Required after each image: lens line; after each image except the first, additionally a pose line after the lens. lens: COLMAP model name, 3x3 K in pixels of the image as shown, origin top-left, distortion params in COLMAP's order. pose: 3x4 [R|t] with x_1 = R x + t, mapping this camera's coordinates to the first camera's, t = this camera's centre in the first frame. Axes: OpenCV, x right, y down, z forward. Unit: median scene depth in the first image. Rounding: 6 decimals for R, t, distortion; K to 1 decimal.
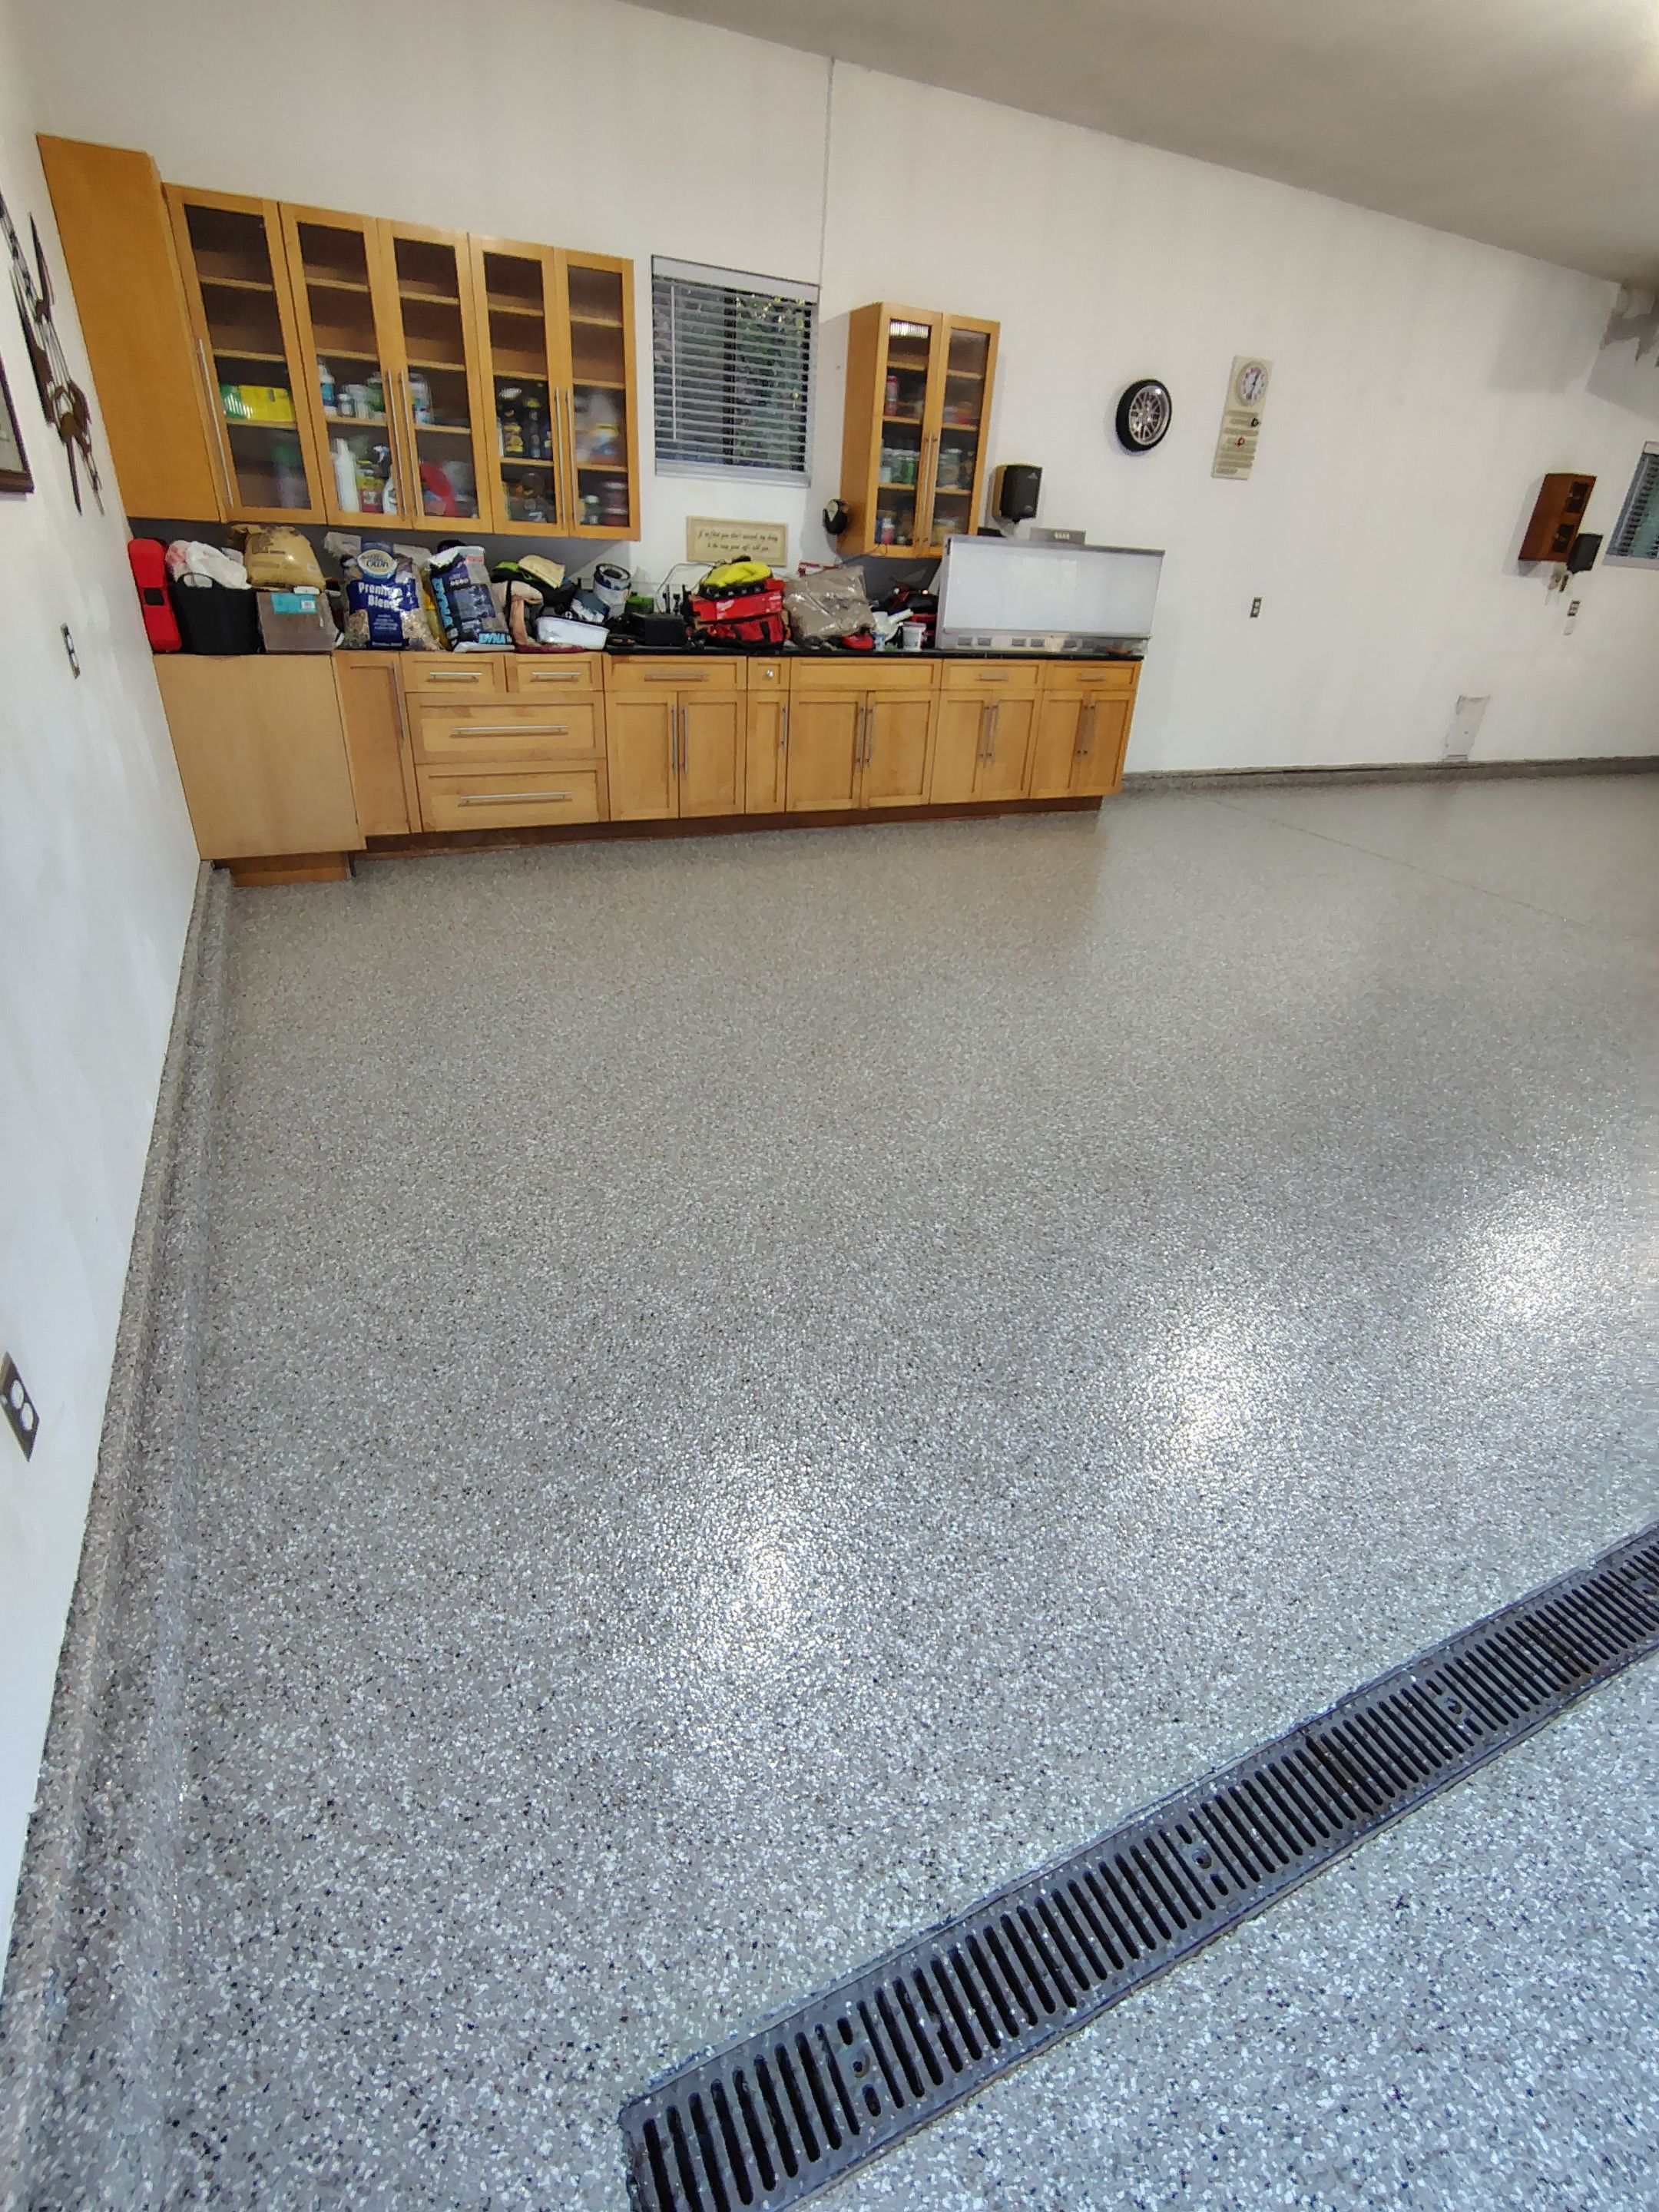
lens RADIAL K [[1033.6, 0, 820.0], [0, 1033.6, 1098.1], [0, 0, 1]] dist [-0.010086, 0.003982]
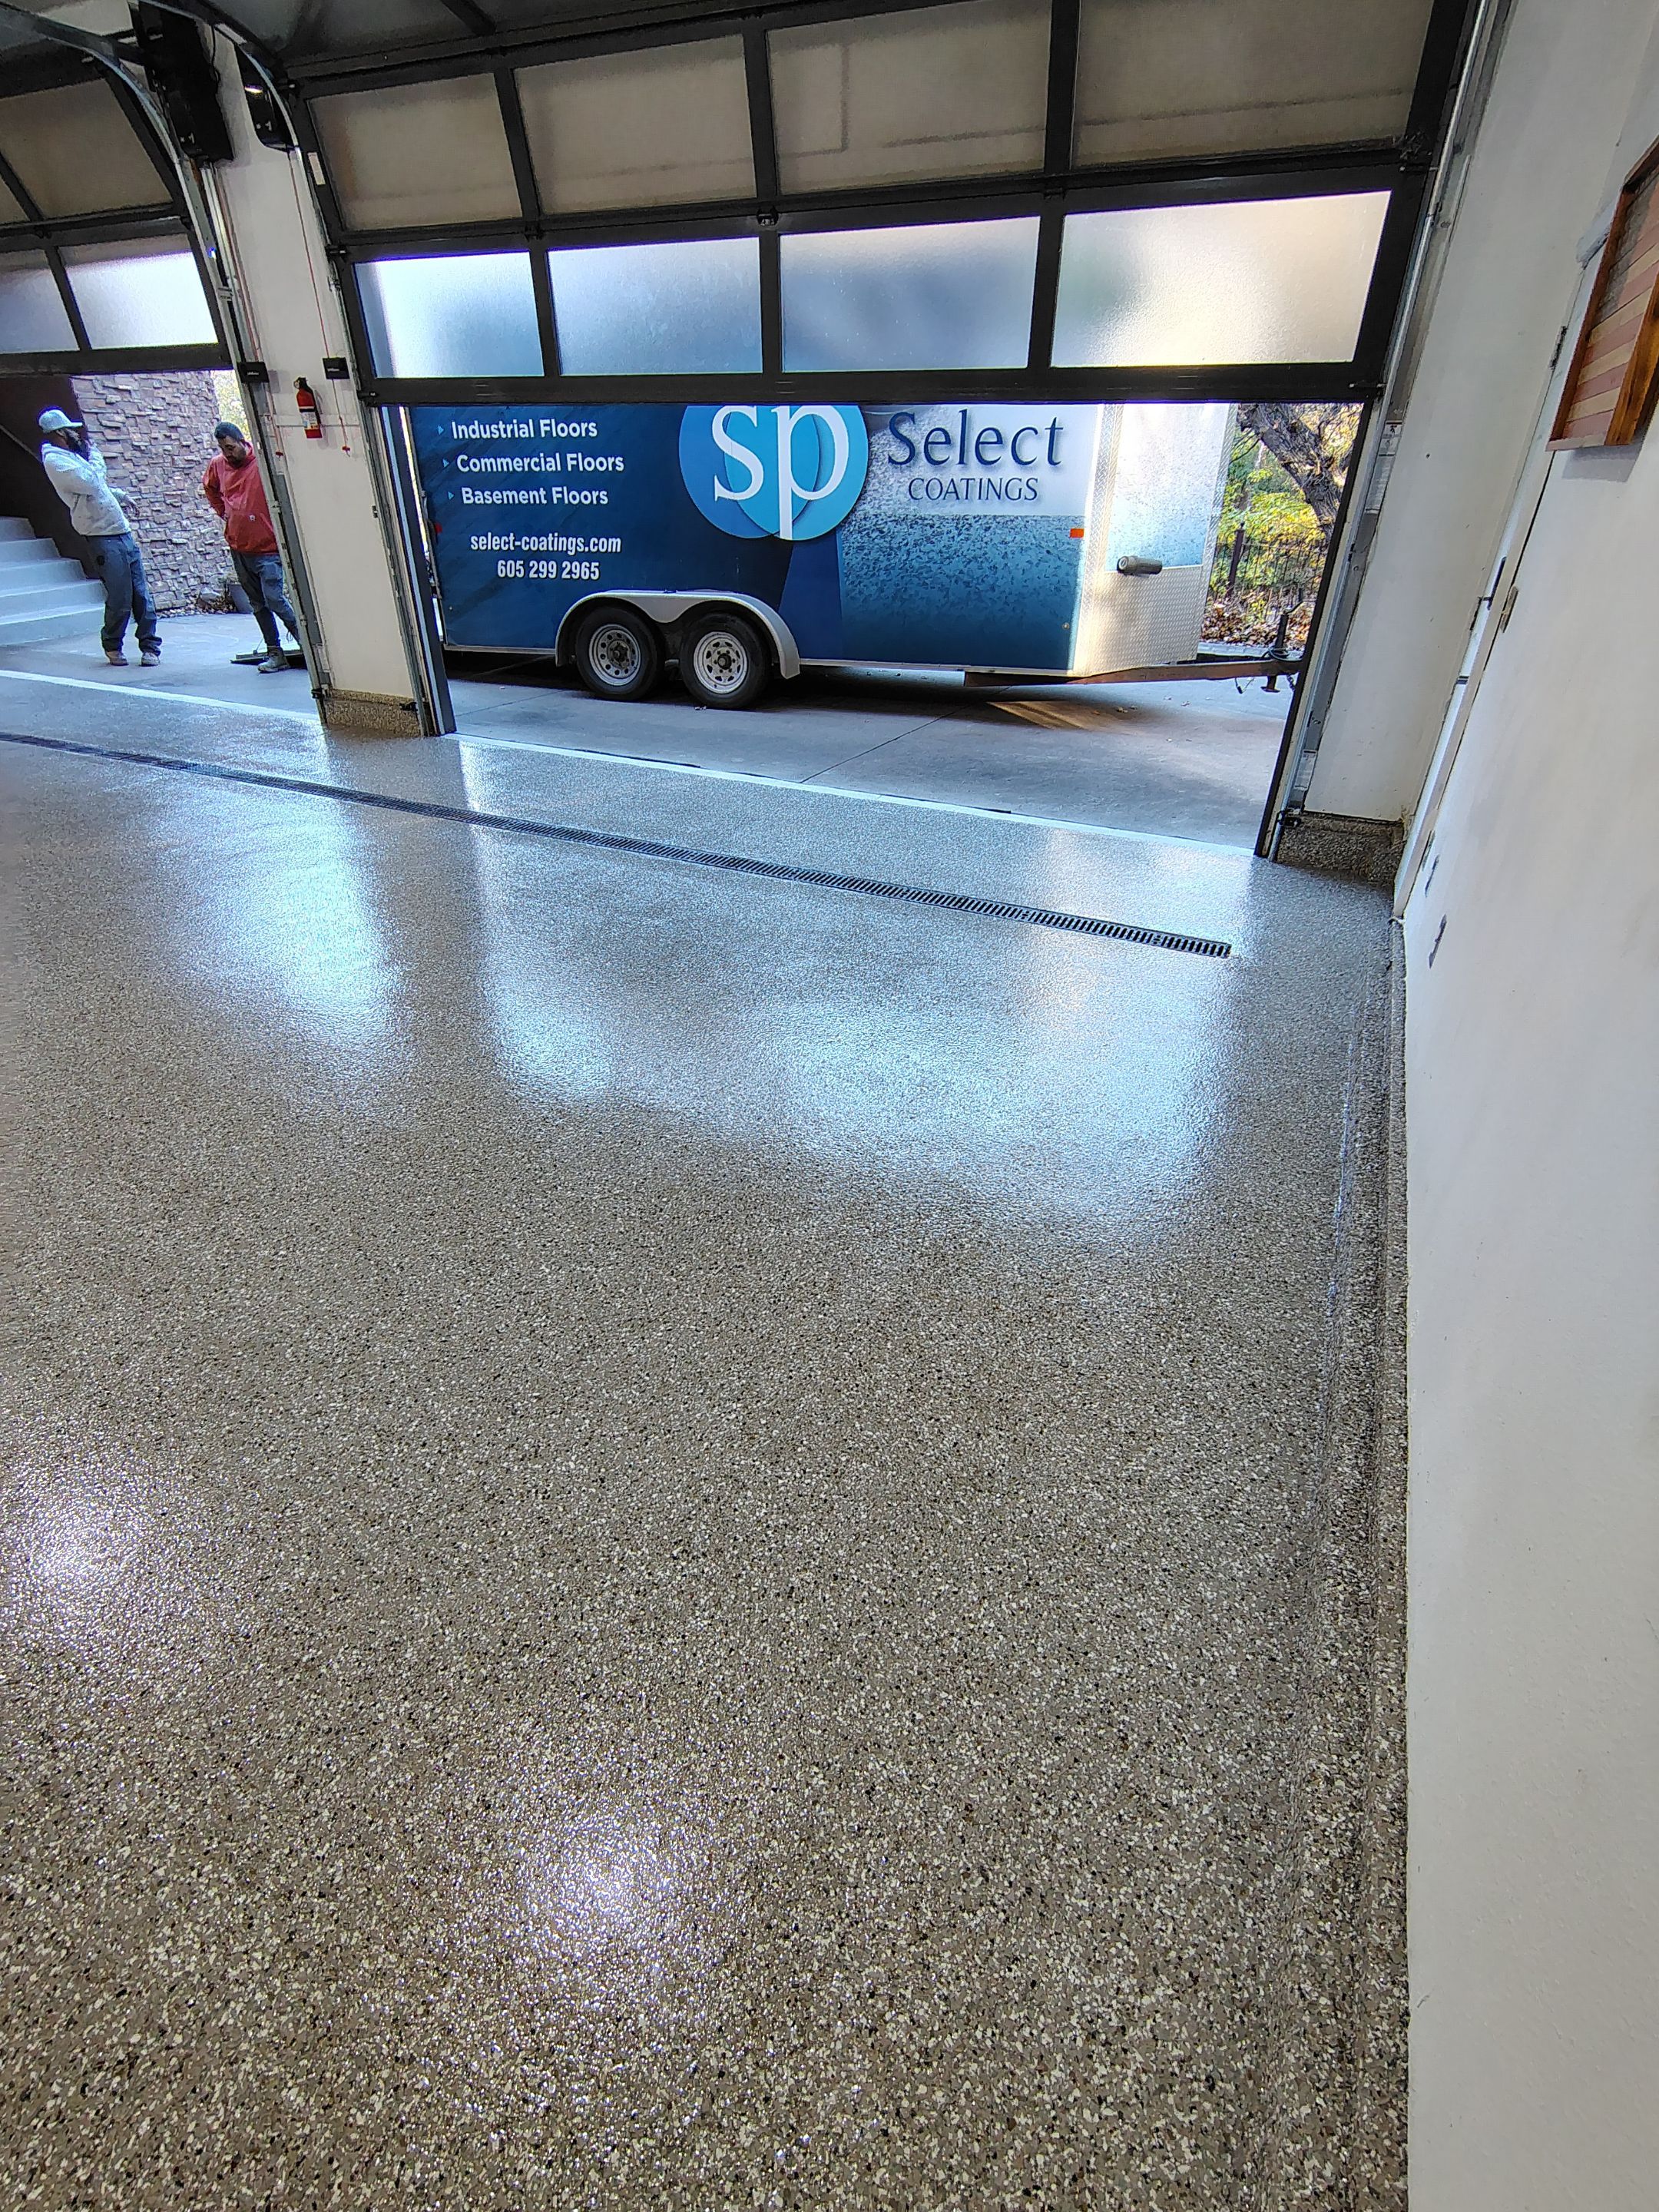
lens RADIAL K [[1034.5, 0, 818.9], [0, 1034.5, 1100.7], [0, 0, 1]] dist [-0.012866, 0.006782]
pose [[-0.625295, -0.469853, 0.623092, -0.984449], [0.329720, 0.564608, 0.756639, -1.018182], [-0.707312, 0.678568, -0.198127, 1.717716]]
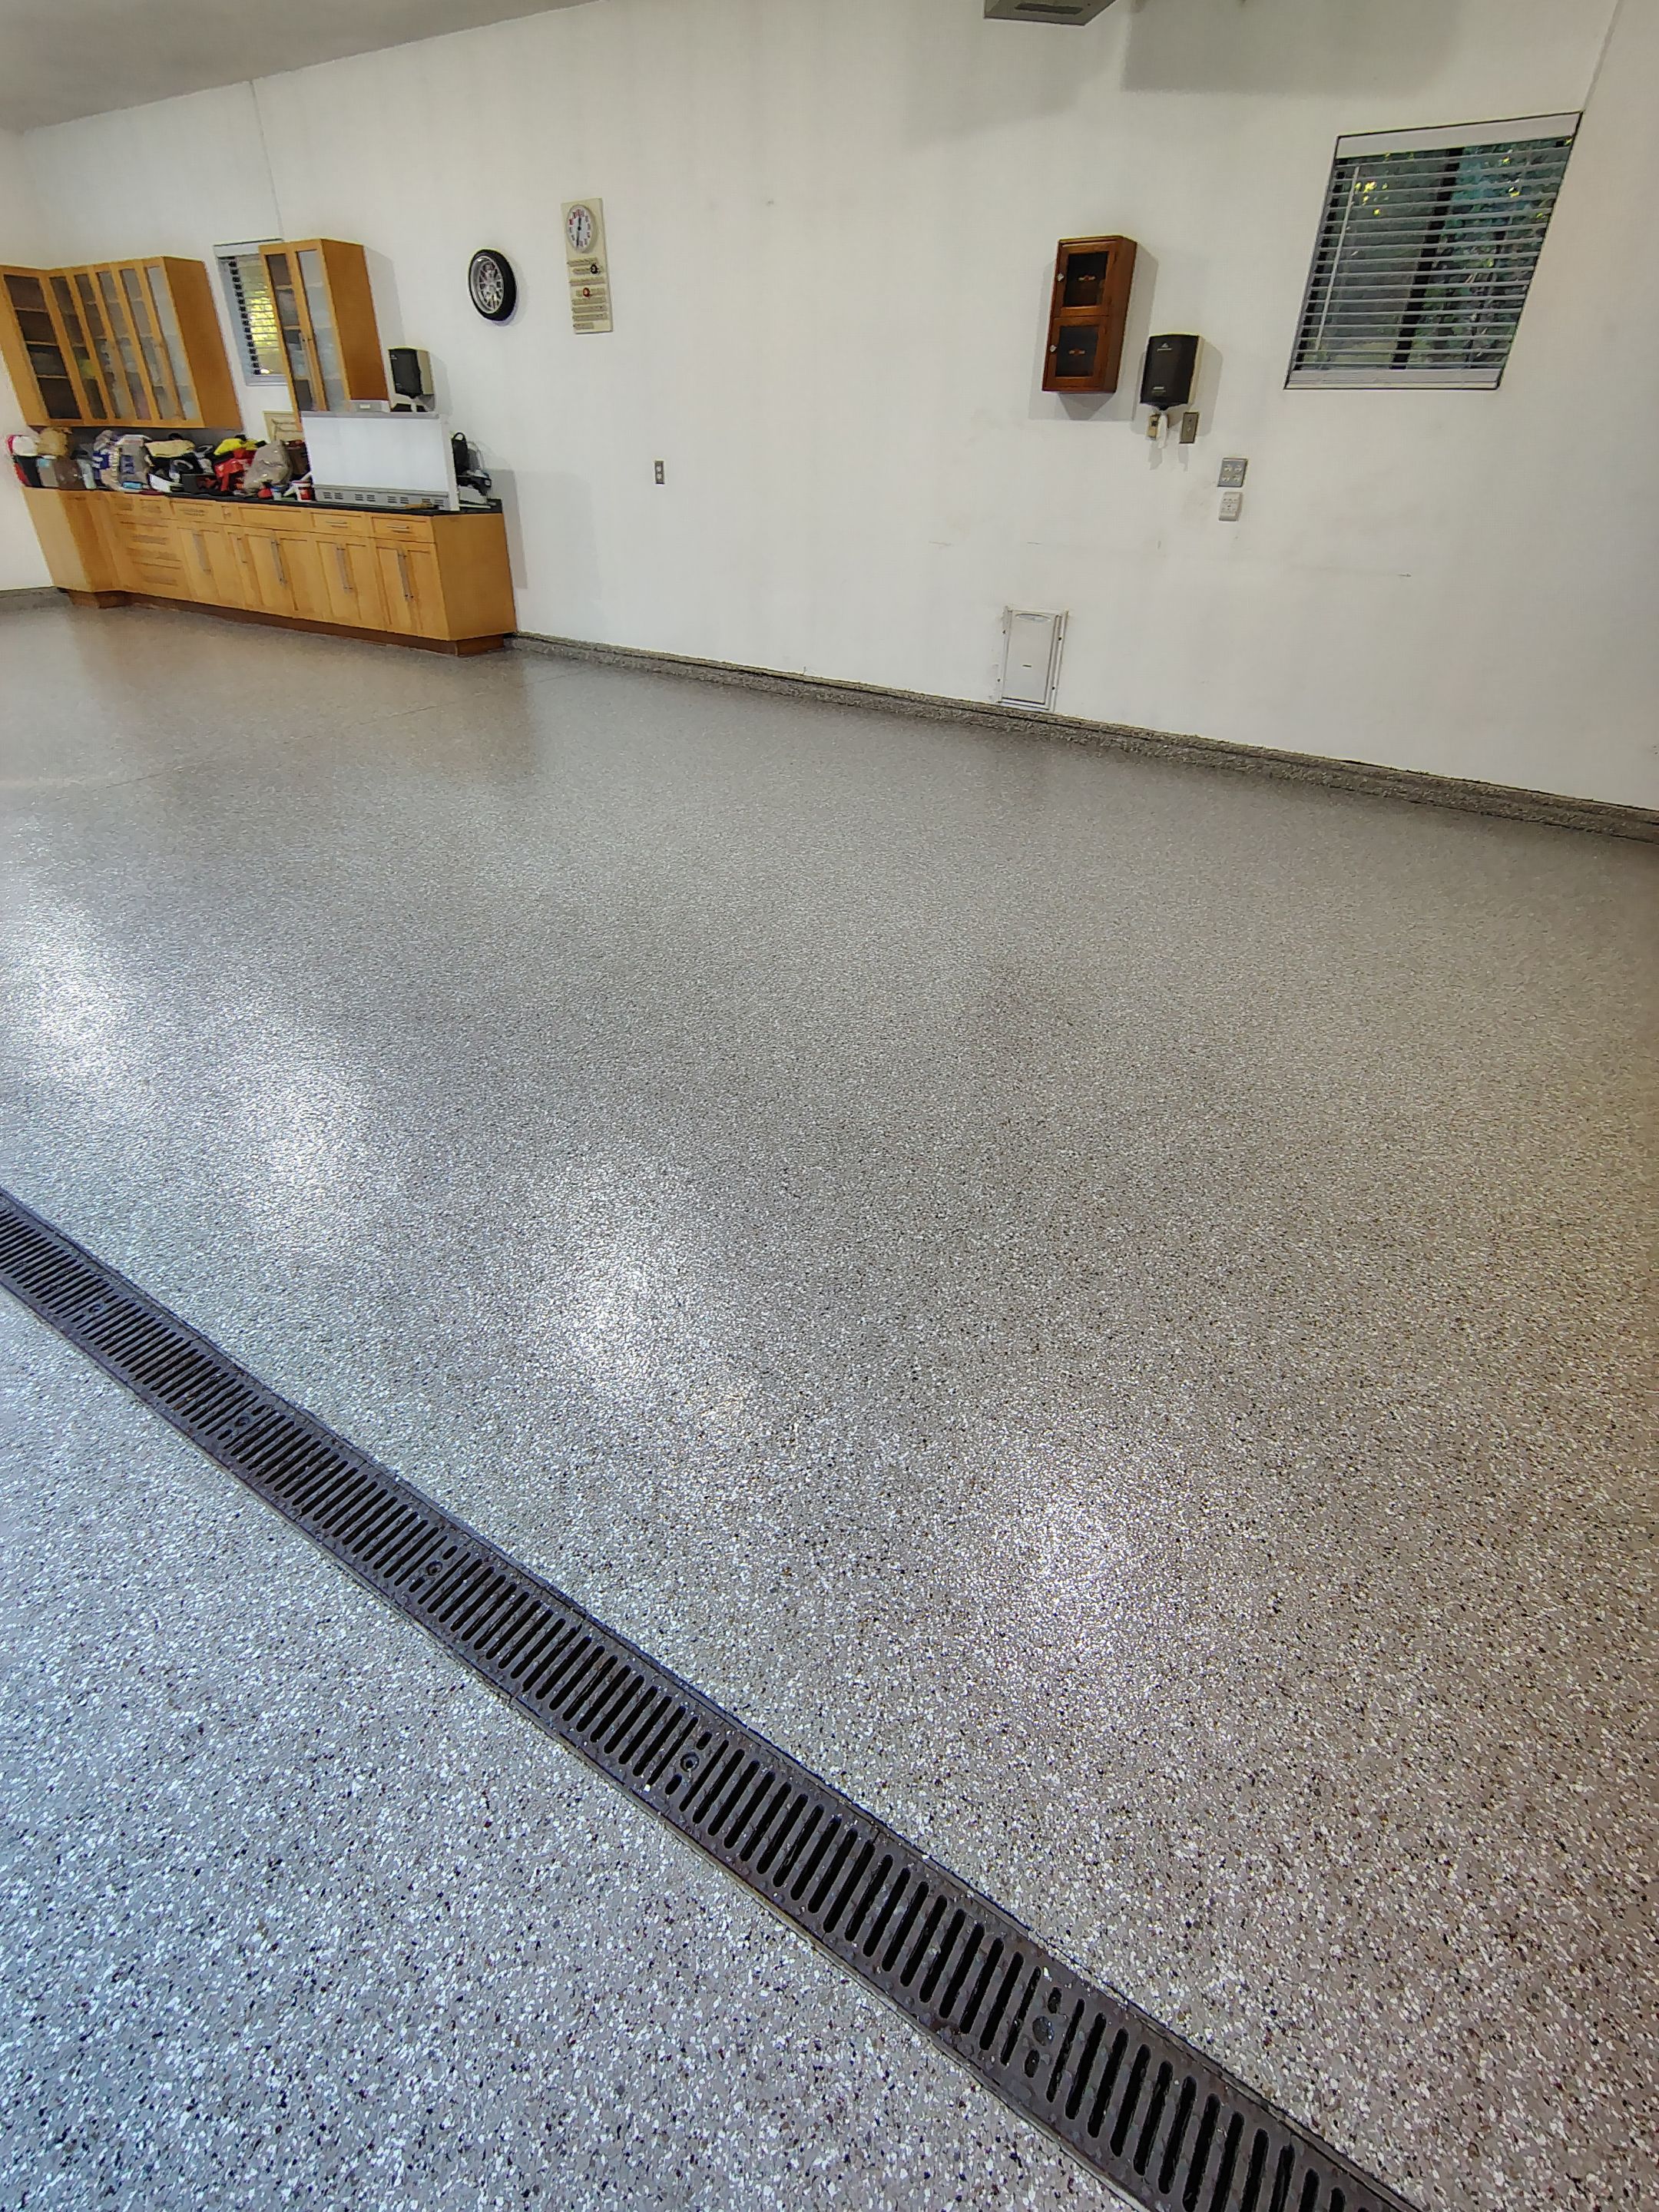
lens RADIAL K [[1041.6, 0, 822.4], [0, 1041.6, 1097.3], [0, 0, 1]] dist [-0.012118, 0.007094]
pose [[0.524765, 0.416067, -0.742638, 5.329152], [-0.396605, 0.891439, 0.219183, -0.890906], [0.753211, 0.179514, 0.632810, 2.323220]]
